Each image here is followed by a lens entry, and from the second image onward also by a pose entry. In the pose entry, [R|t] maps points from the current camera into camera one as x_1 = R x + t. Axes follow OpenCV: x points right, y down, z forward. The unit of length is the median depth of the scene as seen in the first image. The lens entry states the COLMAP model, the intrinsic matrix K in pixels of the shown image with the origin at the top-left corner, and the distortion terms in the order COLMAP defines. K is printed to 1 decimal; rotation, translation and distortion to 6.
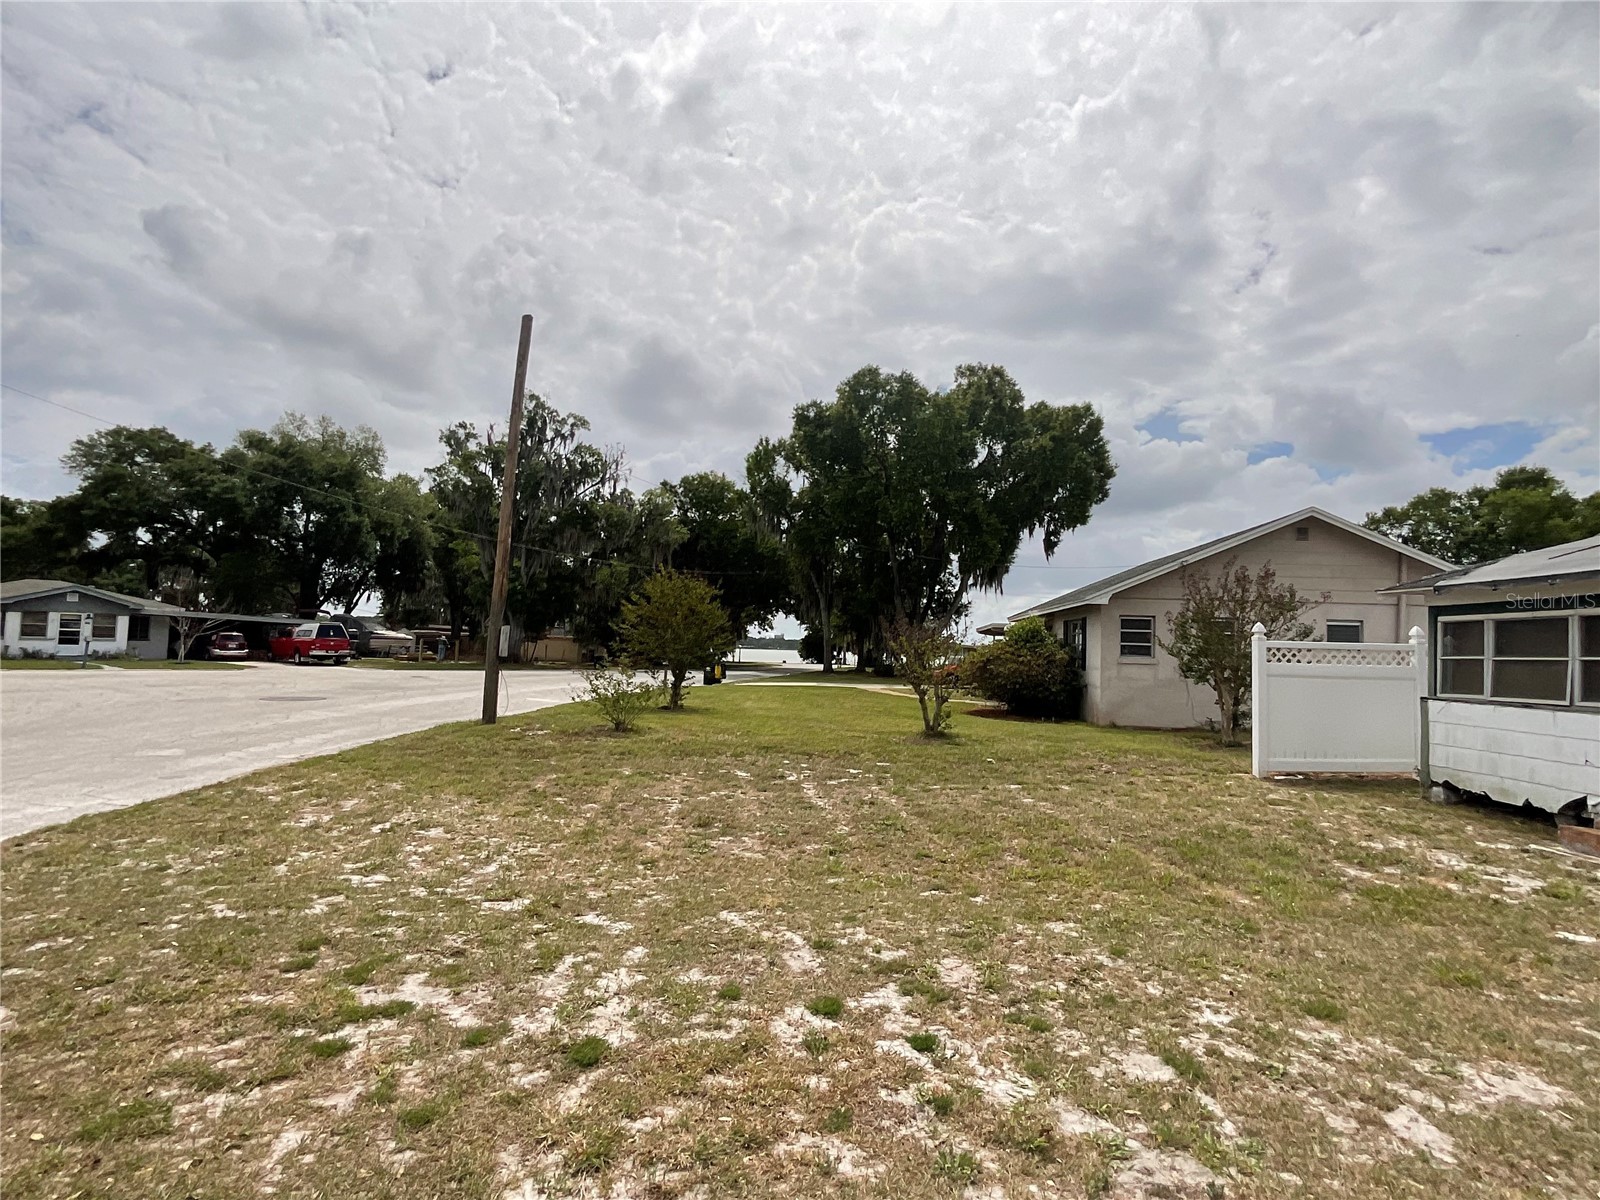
lens RADIAL K [[797.5, 0, 800.0], [0, 797.5, 600.0], [0, 0, 1]] dist [0.005242, 0.001319]
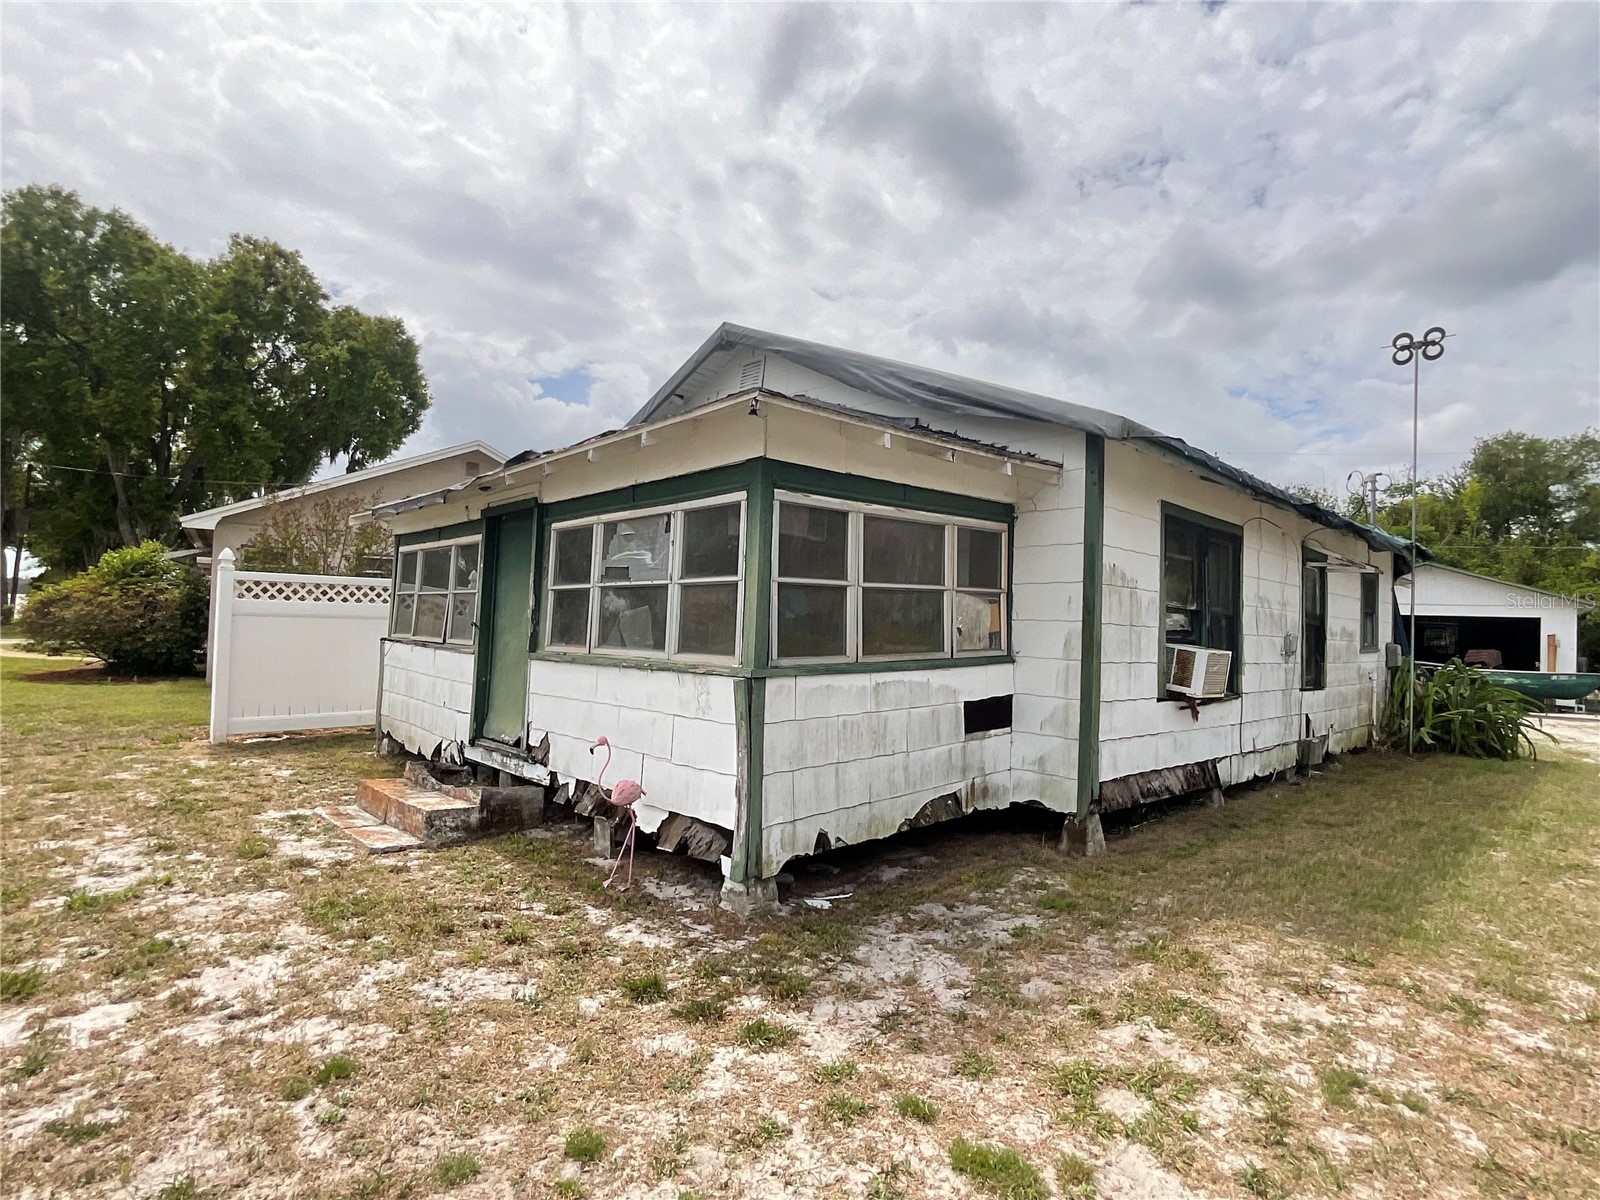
lens RADIAL K [[819.2, 0, 800.0], [0, 819.2, 600.0], [0, 0, 1]] dist [-0.010936, 0.012096]
pose [[0.763098, 0.014469, 0.646121, 0.383549], [-0.053408, 0.997742, 0.040734, 0.012965], [-0.644072, -0.065592, 0.762147, 0.016484]]
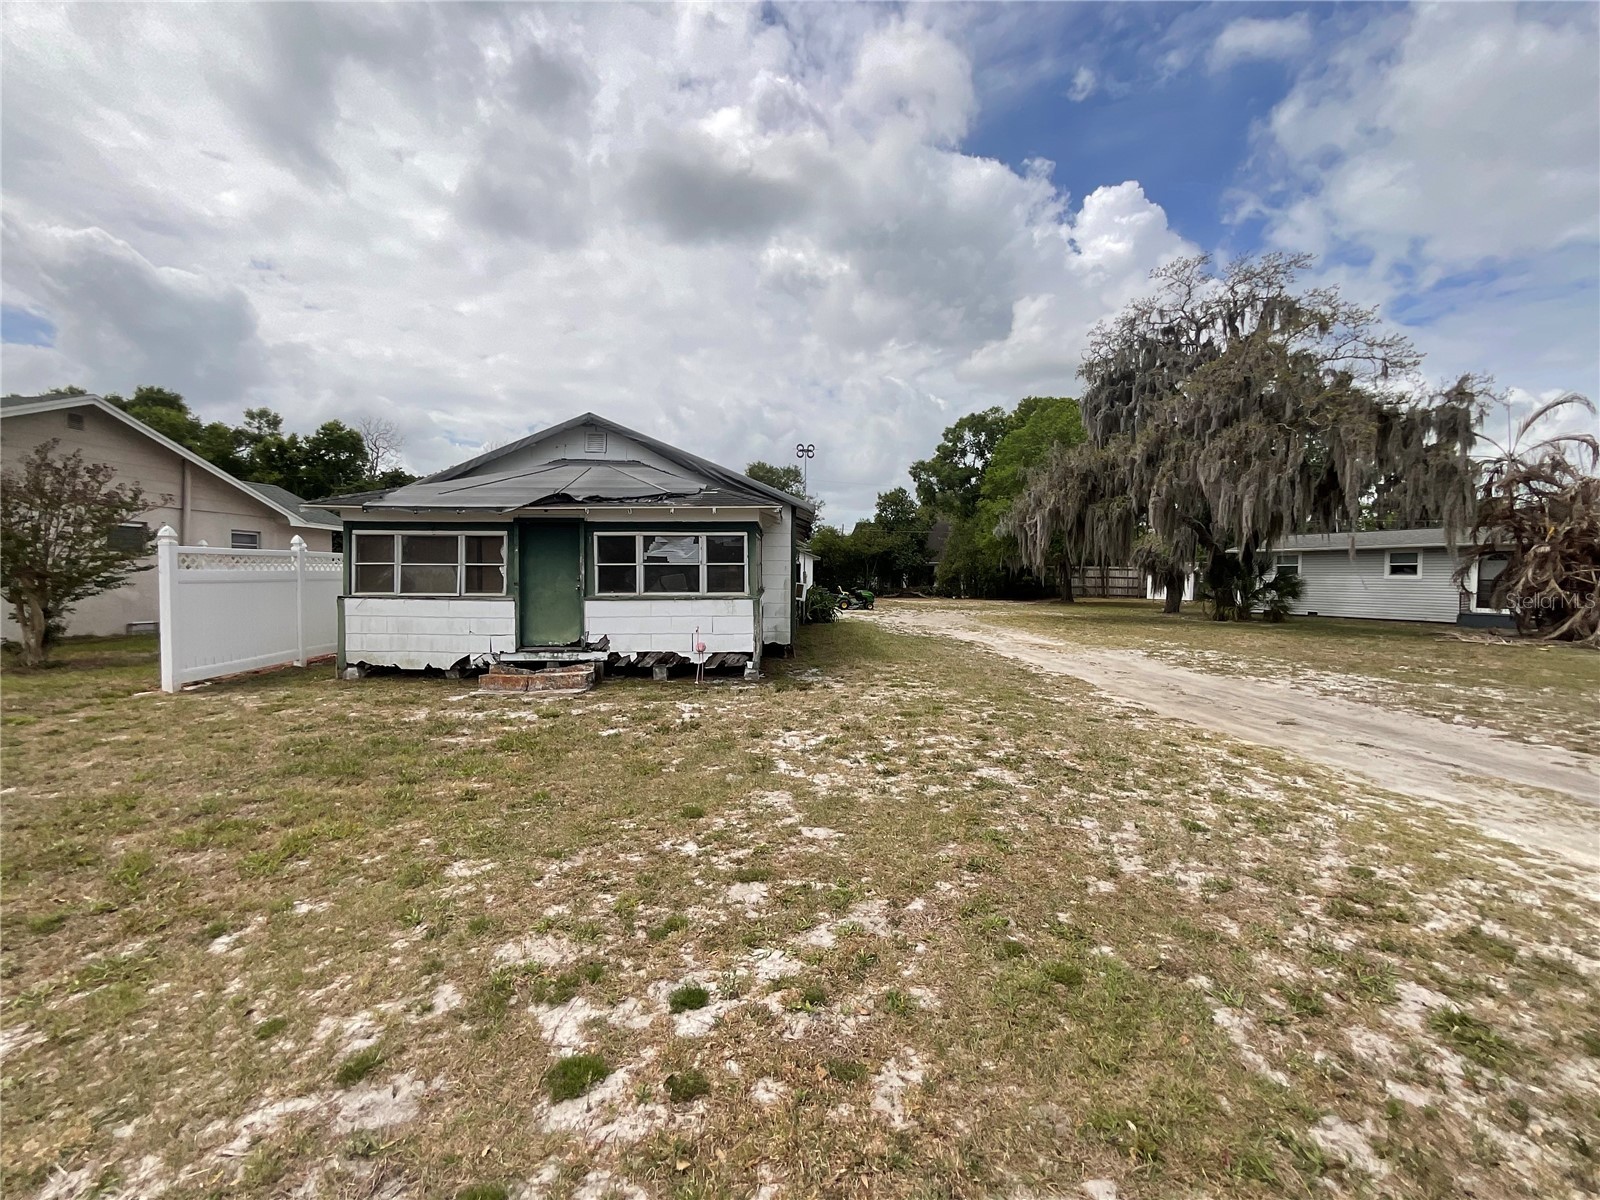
lens RADIAL K [[650.5, 0, 800.0], [0, 650.5, 600.0], [0, 0, 1]] dist [0.002077, 0.000192]
pose [[0.005358, -0.066887, 0.997746, -0.136935], [-0.076873, 0.994780, 0.067101, 0.005521], [-0.997026, -0.077060, 0.000188, 0.214157]]
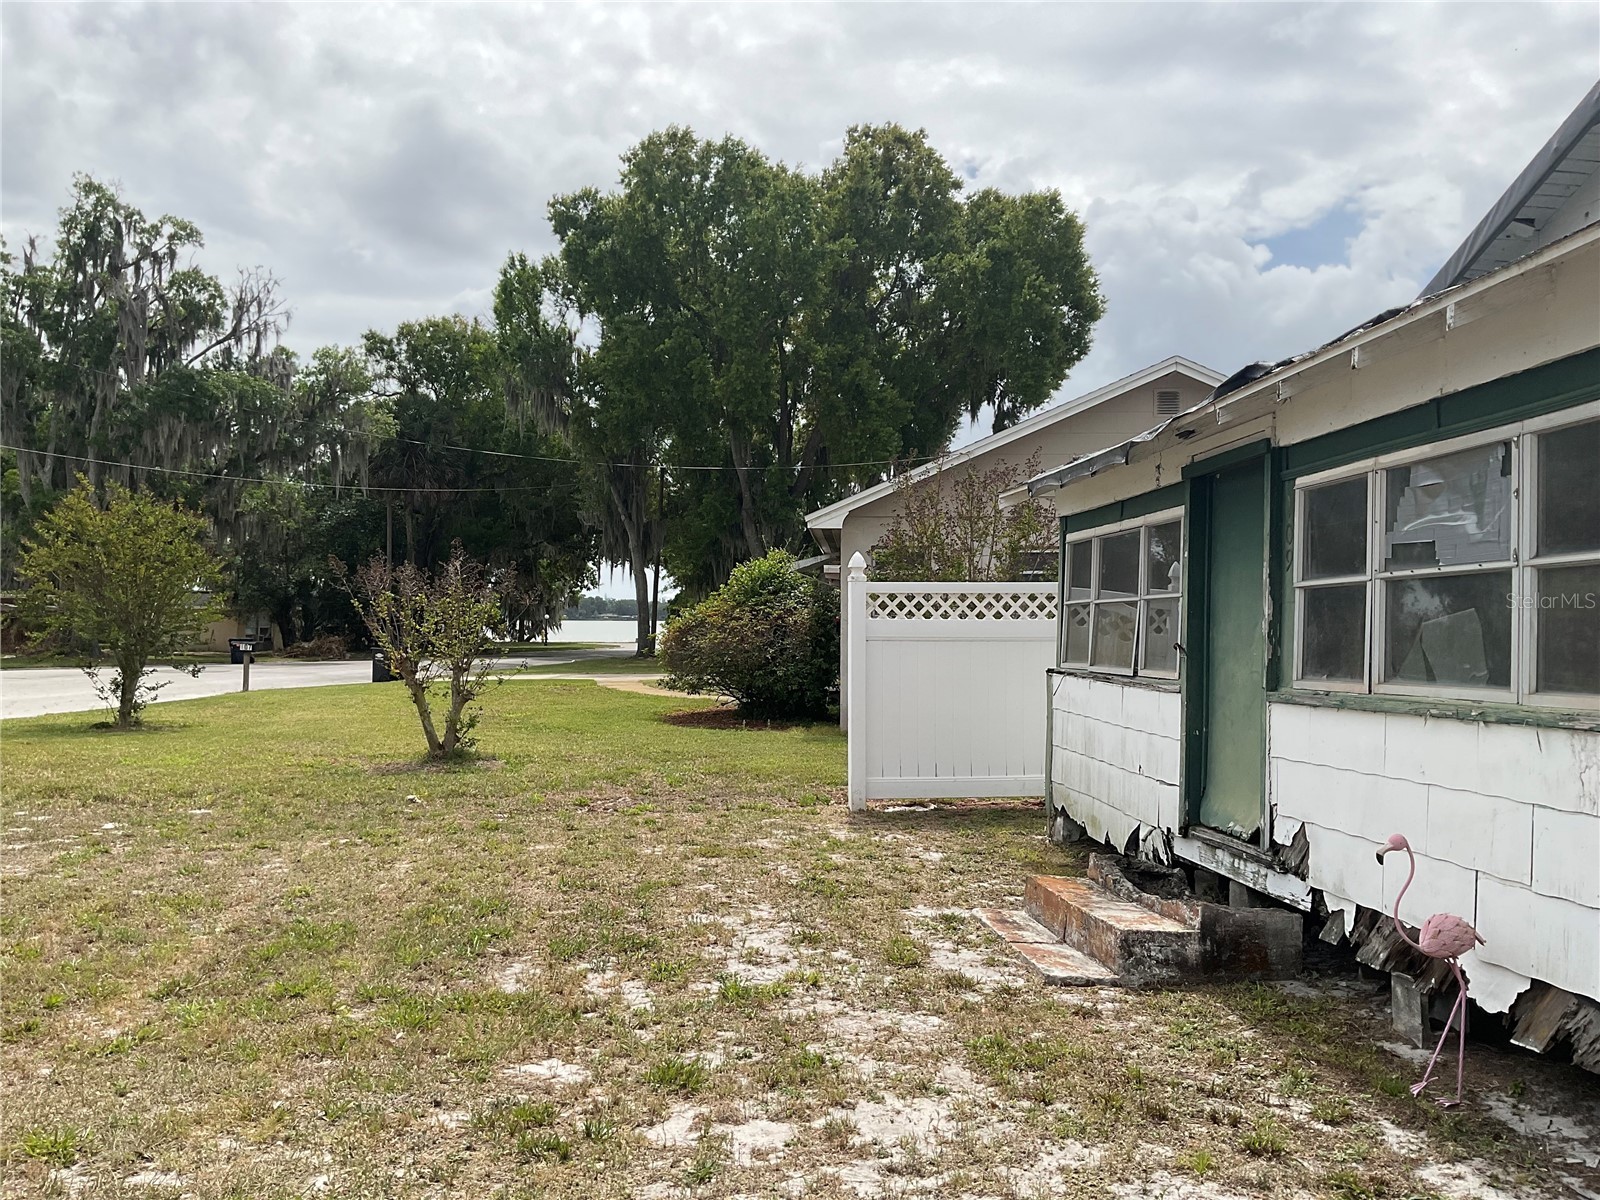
lens RADIAL K [[1333.0, 0, 800.0], [0, 1333.0, 600.0], [0, 0, 1]] dist [0.116204, -0.267721]
pose [[0.998590, -0.022987, 0.047845, 0.381868], [0.020678, 0.998623, 0.048208, 0.012005], [-0.048887, -0.047151, 0.997691, 0.007606]]
